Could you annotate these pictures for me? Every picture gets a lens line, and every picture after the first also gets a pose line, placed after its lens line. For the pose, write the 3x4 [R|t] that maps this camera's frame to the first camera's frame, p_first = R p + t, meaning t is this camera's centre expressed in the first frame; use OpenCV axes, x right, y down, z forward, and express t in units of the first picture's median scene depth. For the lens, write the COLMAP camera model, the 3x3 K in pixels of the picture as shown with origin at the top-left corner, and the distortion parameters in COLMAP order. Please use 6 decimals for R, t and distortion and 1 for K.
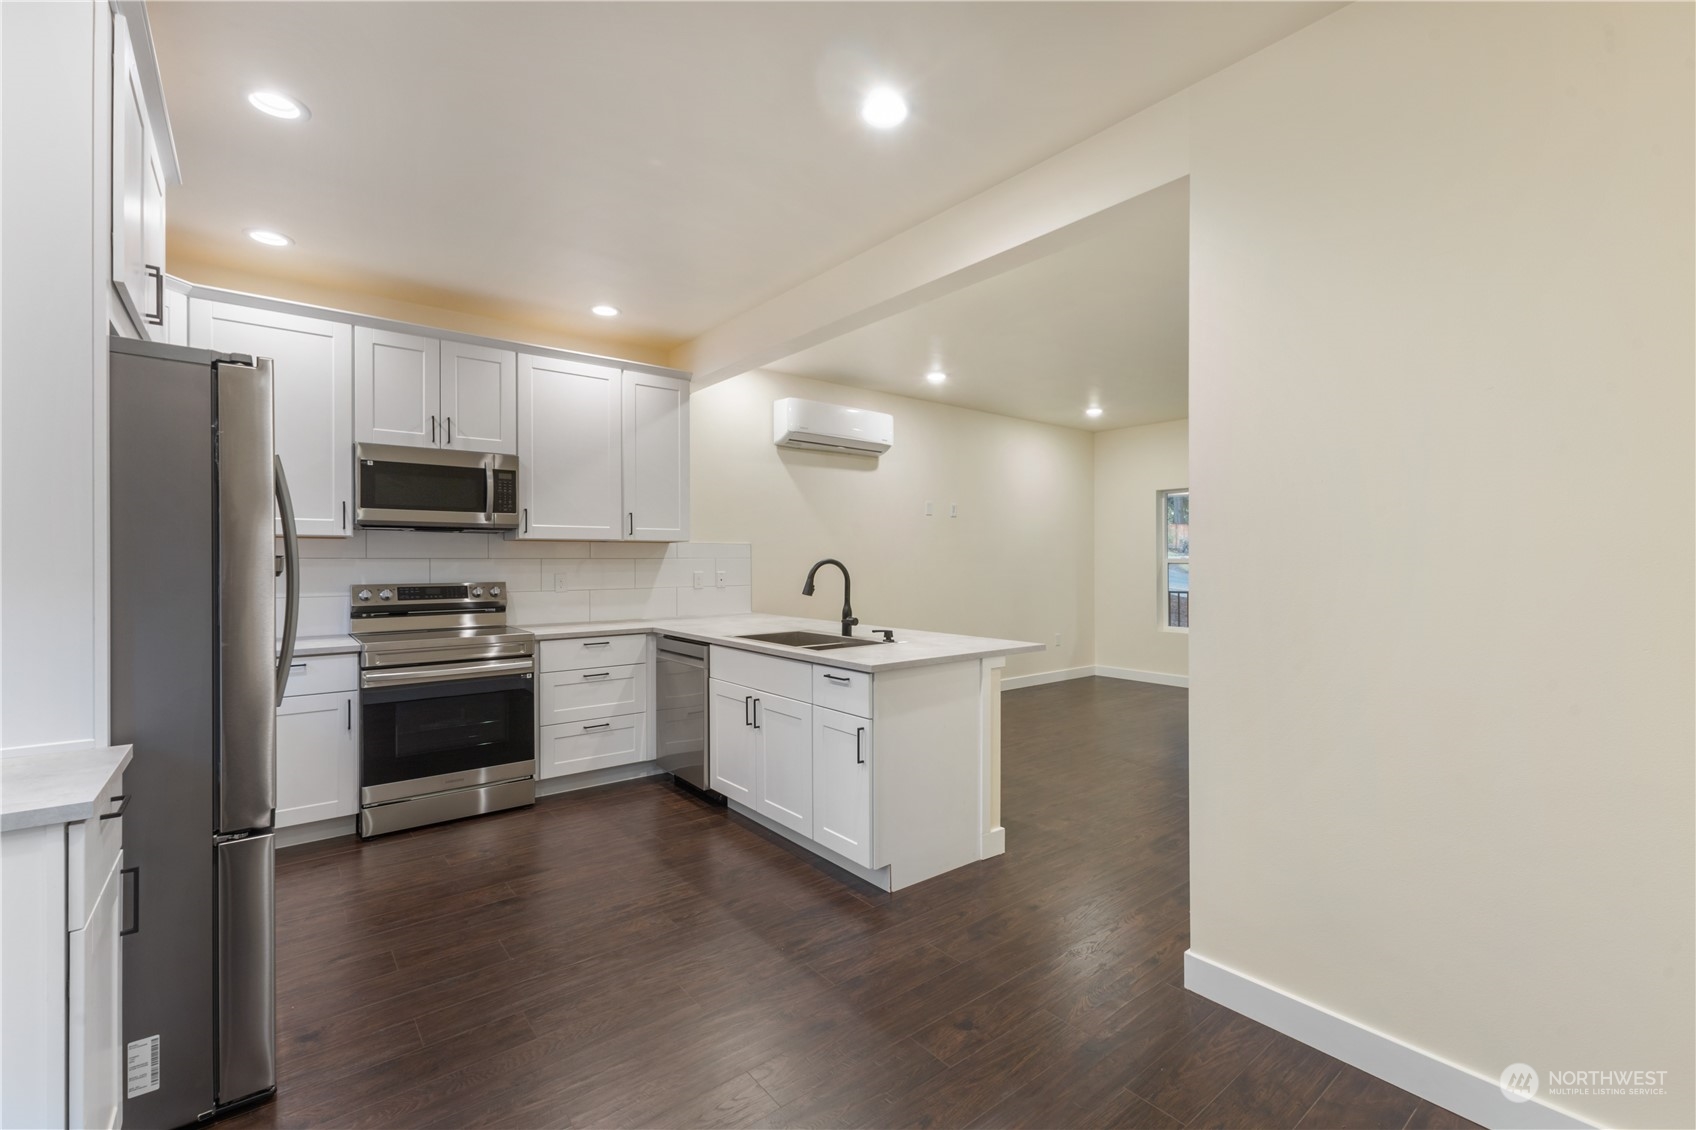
lens RADIAL K [[734.6, 0, 853.1], [0, 734.6, 564.9], [0, 0, 1]] dist [0.005261, -0.001745]
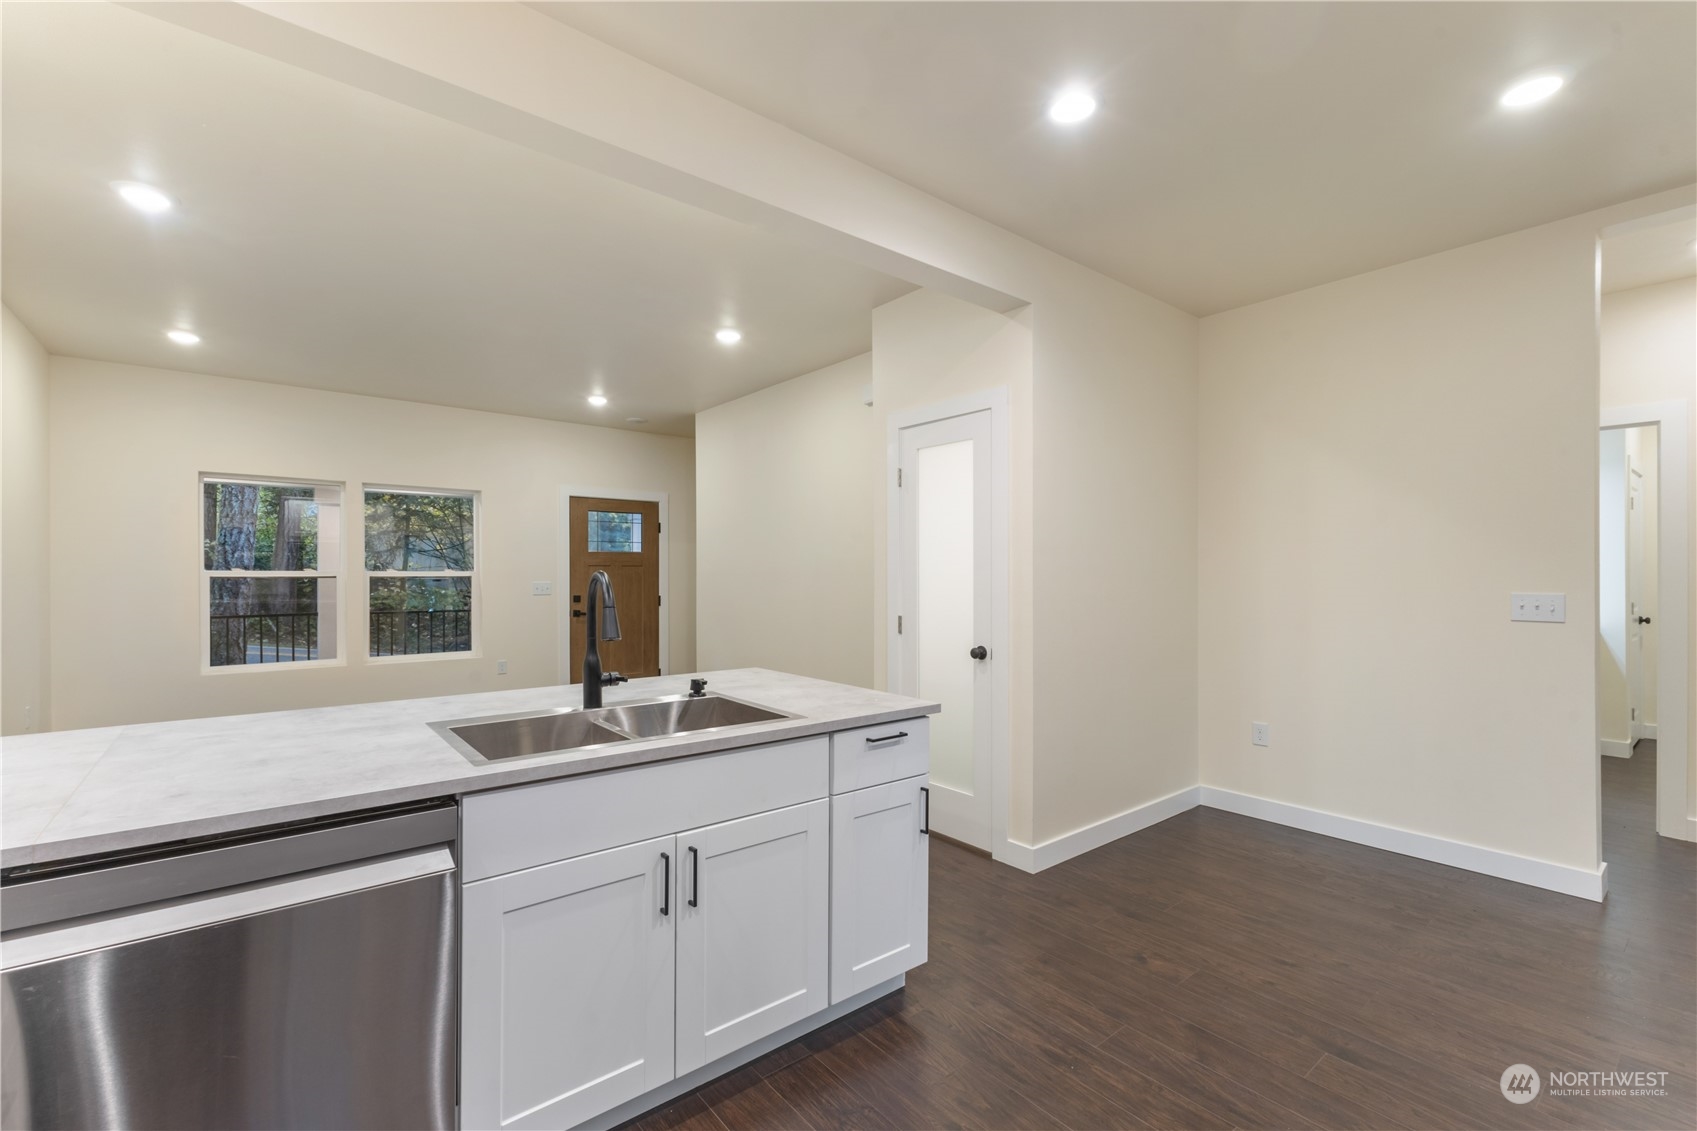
lens RADIAL K [[735.0, 0, 844.0], [0, 735.0, 577.5], [0, 0, 1]] dist [0.005261, -0.001745]
pose [[-0.002648, -0.004967, 0.999984, -0.537166], [0.004754, 0.999976, 0.004980, -0.004530], [-0.999985, 0.004767, -0.002624, 0.758311]]
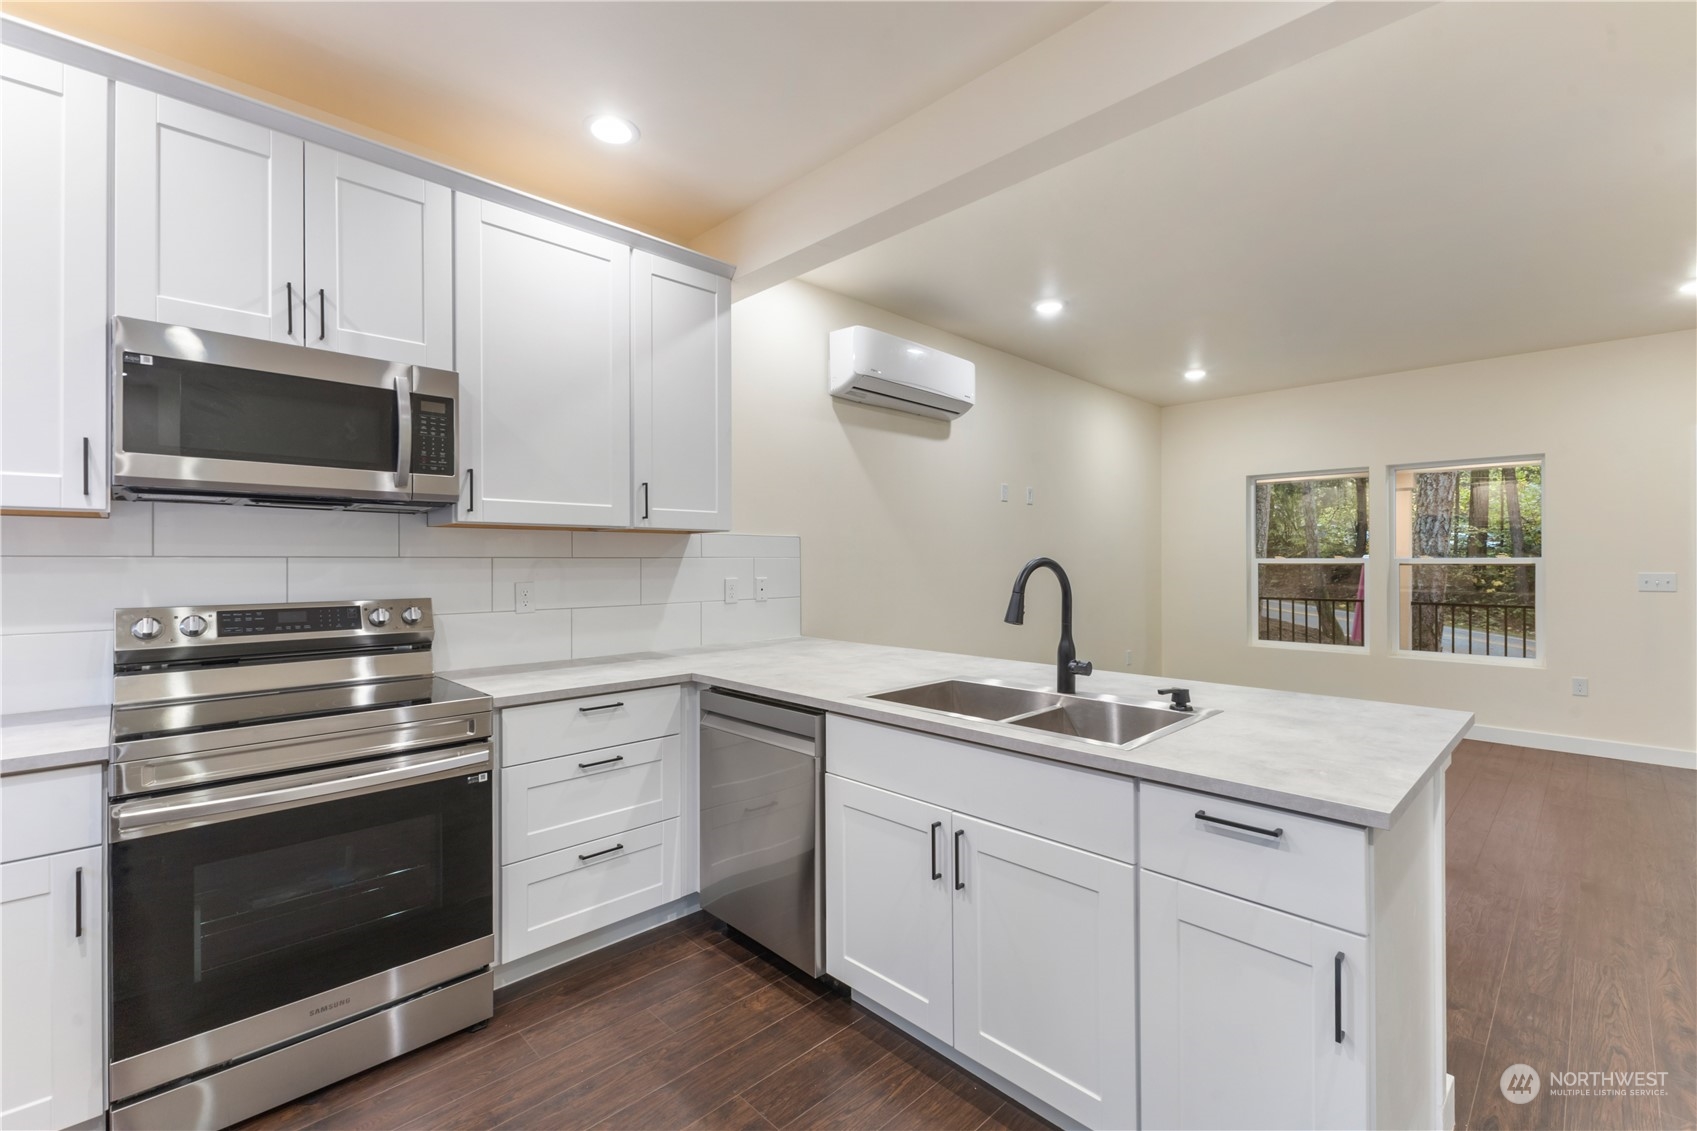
lens RADIAL K [[735.0, 0, 851.4], [0, 735.0, 563.2], [0, 0, 1]] dist [0.005261, -0.001745]
pose [[0.994842, -0.000875, 0.101431, -0.218136], [0.001142, 0.999996, -0.002581, -0.002583], [-0.101428, 0.002684, 0.994839, 0.421405]]
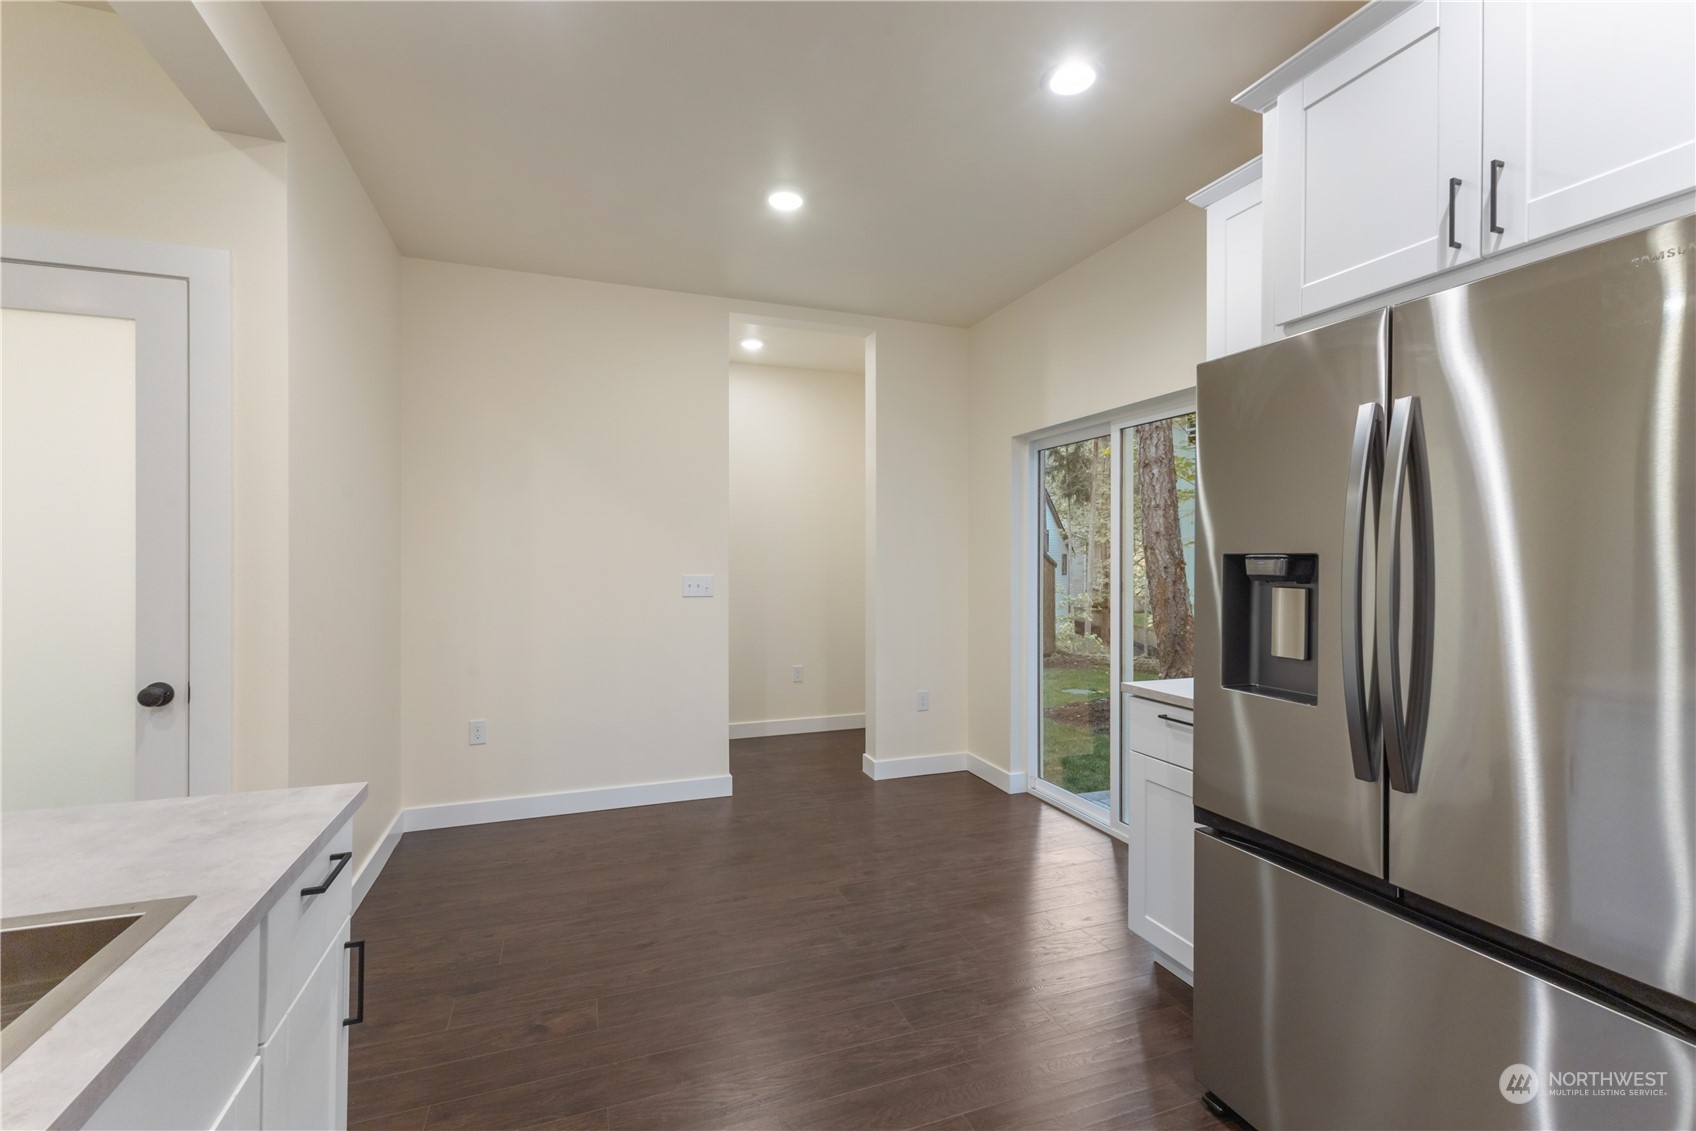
lens RADIAL K [[734.6, 0, 851.5], [0, 734.6, 561.6], [0, 0, 1]] dist [0.005261, -0.001745]
pose [[-0.952504, -0.001030, 0.304525, -0.280550], [0.000182, 0.999992, 0.003953, -0.003293], [-0.304526, 0.003820, -0.952496, 0.924023]]
